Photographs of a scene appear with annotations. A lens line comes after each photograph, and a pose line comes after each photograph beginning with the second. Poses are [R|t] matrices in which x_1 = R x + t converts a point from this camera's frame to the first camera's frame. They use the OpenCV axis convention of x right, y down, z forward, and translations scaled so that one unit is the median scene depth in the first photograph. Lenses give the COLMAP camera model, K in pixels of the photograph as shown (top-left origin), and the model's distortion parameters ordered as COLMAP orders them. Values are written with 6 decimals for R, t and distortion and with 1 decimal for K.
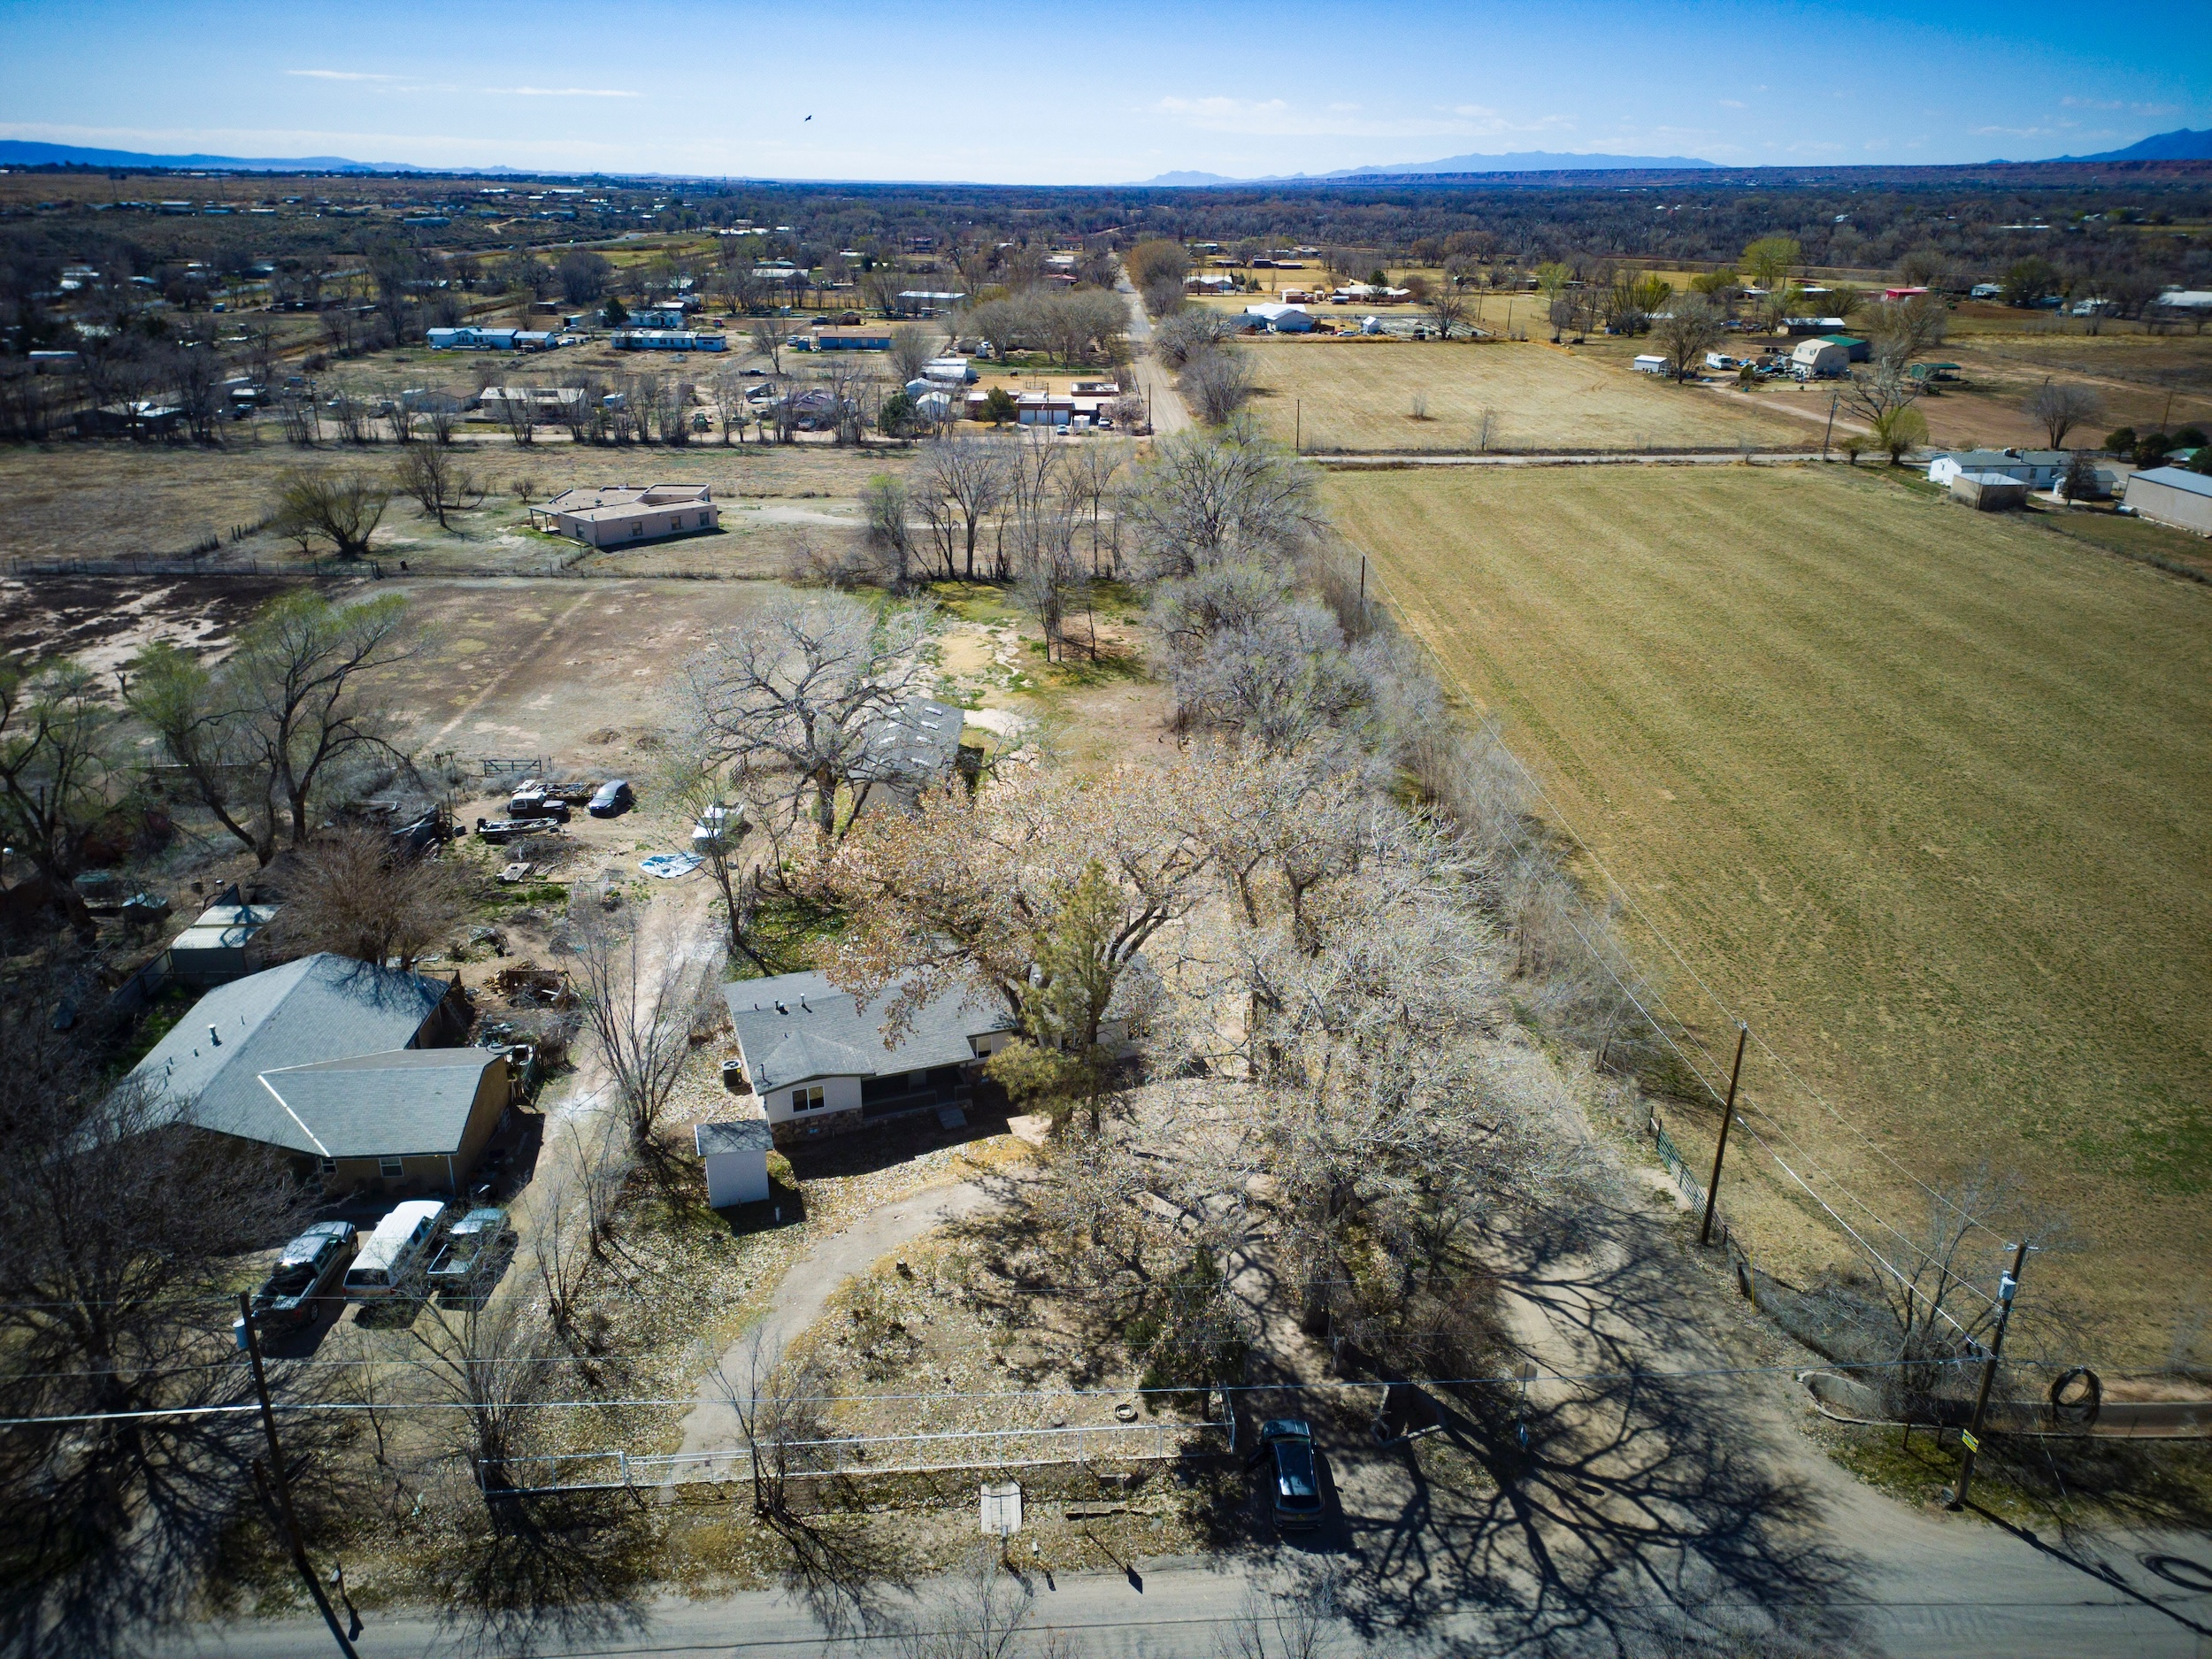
lens RADIAL K [[1627.6, 0, 1102.6], [0, 1627.6, 819.9], [0, 0, 1]] dist [0.081460, -0.075749]
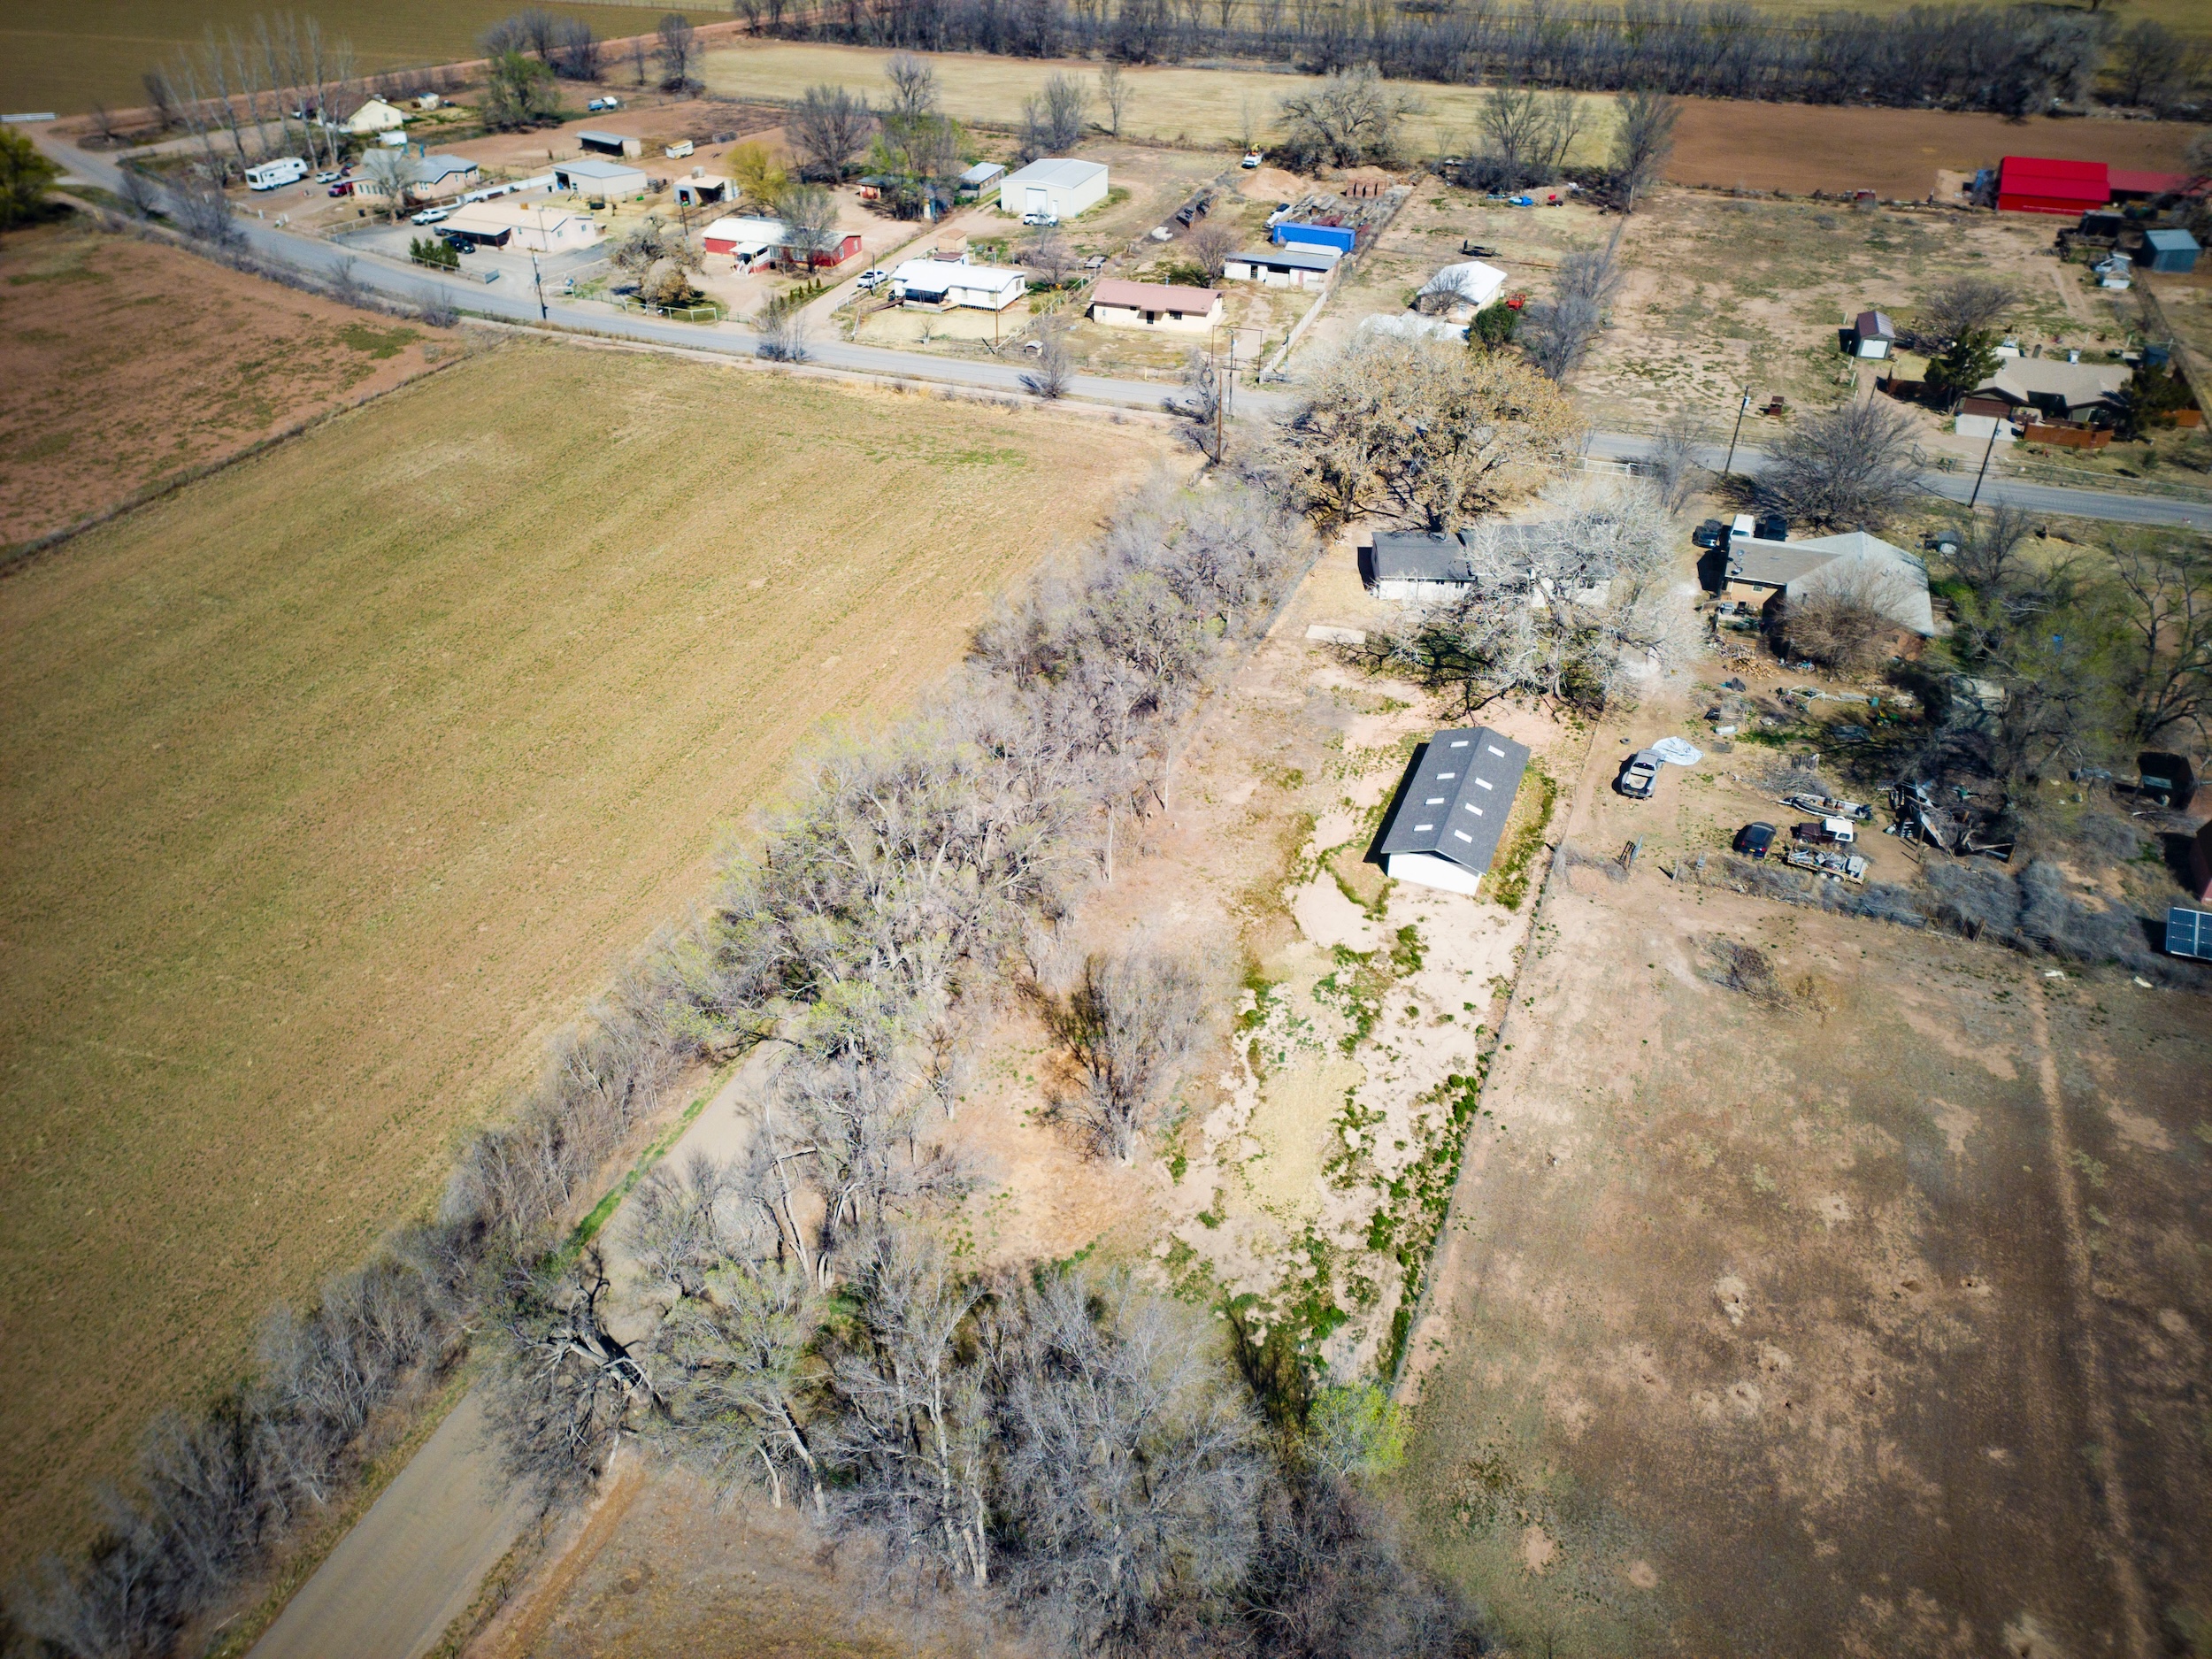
lens RADIAL K [[1627.6, 0, 1102.6], [0, 1627.6, 819.9], [0, 0, 1]] dist [0.081460, -0.075749]
pose [[-0.919191, -0.226830, 0.321924, -0.405091], [0.137986, 0.580127, 0.802753, -1.441848], [-0.368845, 0.782305, -0.501948, 2.660584]]
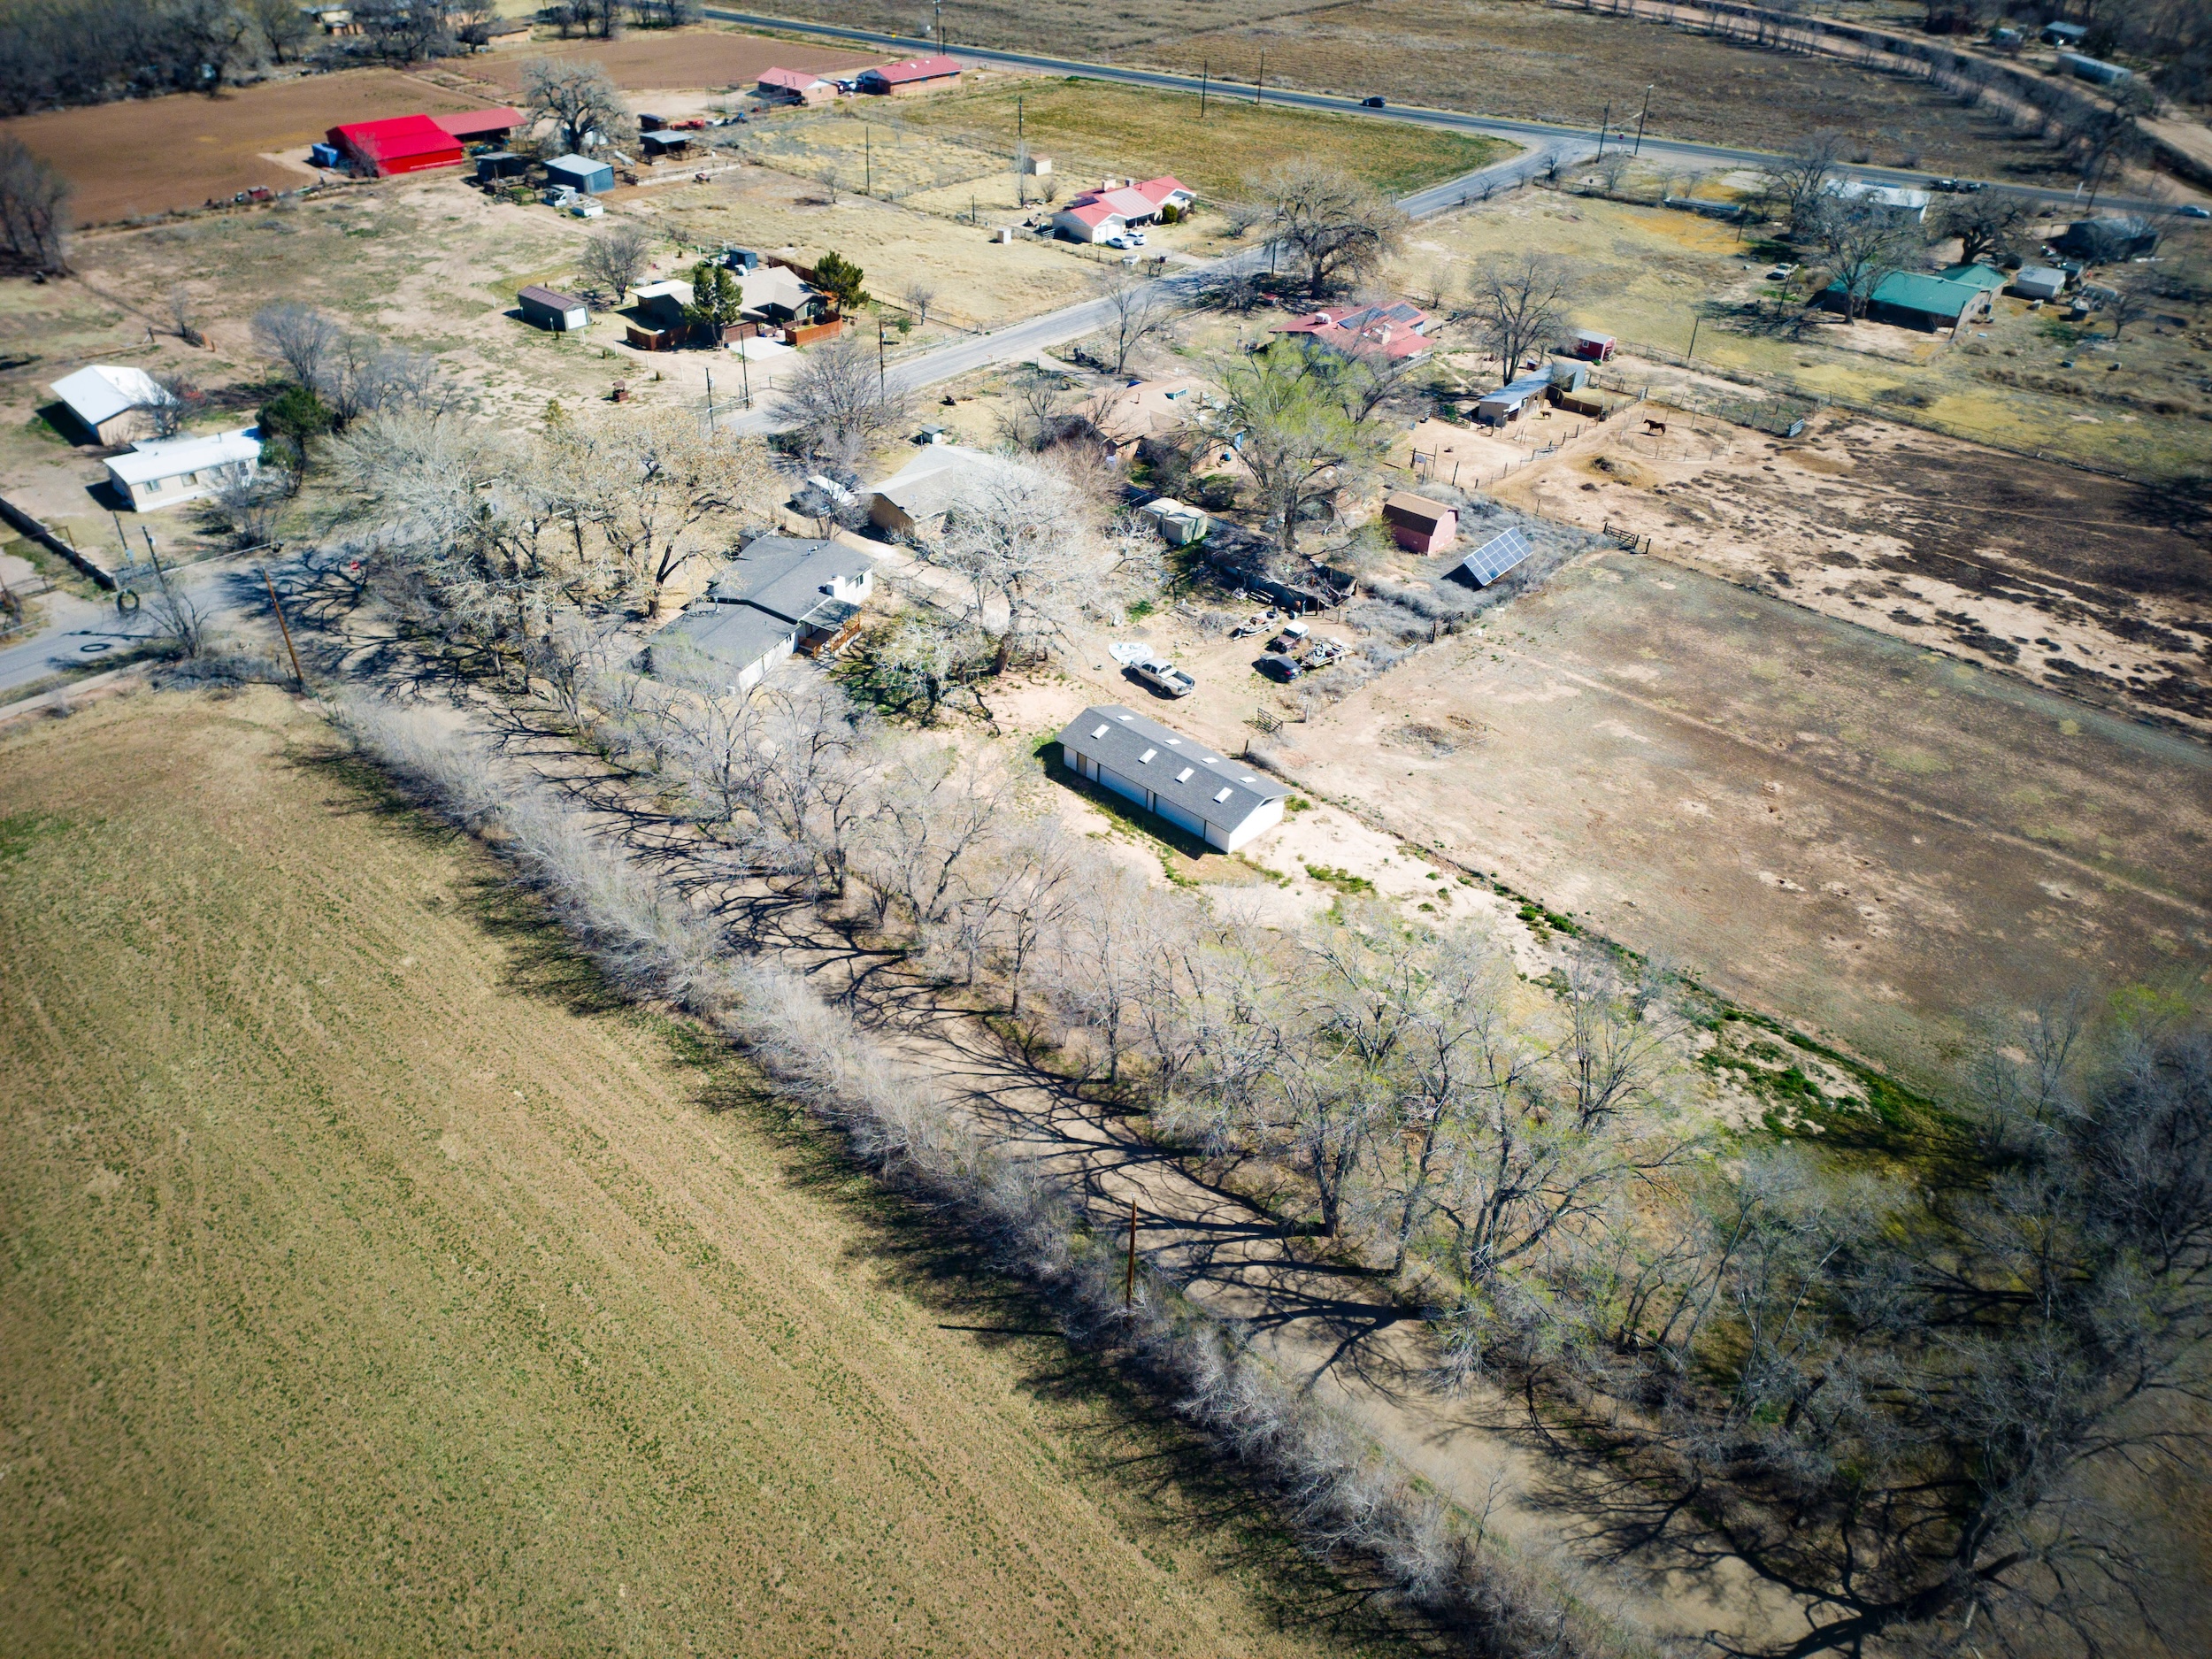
lens RADIAL K [[1627.6, 0, 1102.6], [0, 1627.6, 819.9], [0, 0, 1]] dist [0.081460, -0.075749]
pose [[-0.699391, 0.385352, -0.601961, 0.881842], [-0.287640, 0.619247, 0.730614, -1.245857], [0.654306, 0.684132, -0.322253, 2.211405]]
